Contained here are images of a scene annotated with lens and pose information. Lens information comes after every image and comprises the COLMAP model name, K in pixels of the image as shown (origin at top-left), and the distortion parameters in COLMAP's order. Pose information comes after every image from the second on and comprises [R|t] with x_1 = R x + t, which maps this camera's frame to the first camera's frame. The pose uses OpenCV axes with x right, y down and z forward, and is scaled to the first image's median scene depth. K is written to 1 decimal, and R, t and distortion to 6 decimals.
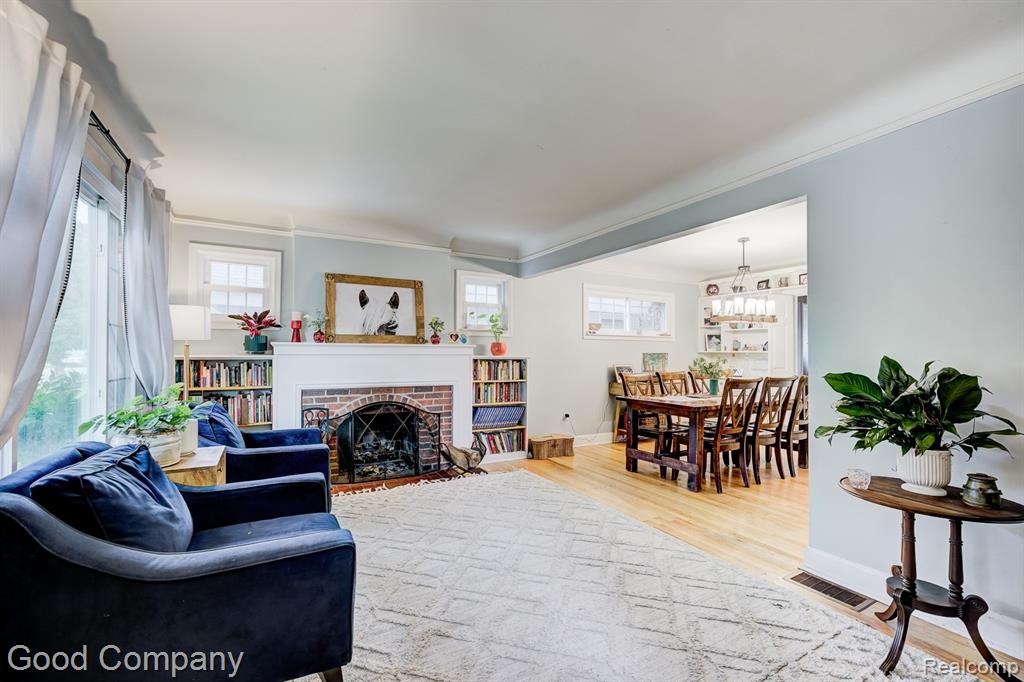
lens RADIAL K [[418.7, 0, 497.5], [0, 418.7, 345.0], [0, 0, 1]] dist [-0.001287, 0.000083]
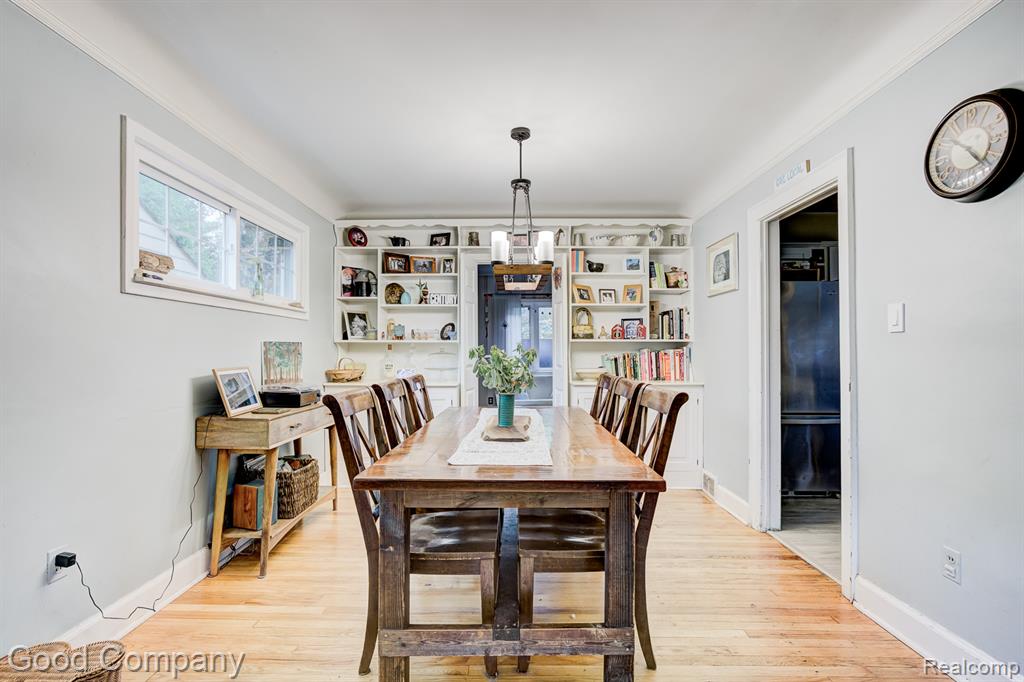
lens RADIAL K [[471.1, 0, 512.0], [0, 471.1, 341.0], [0, 0, 1]] dist [0.001067, 0.000389]
pose [[0.431473, 0.013311, 0.902027, 0.009379], [-0.002495, 0.999905, -0.013561, 0.026218], [-0.902122, 0.003601, 0.431466, 0.567151]]
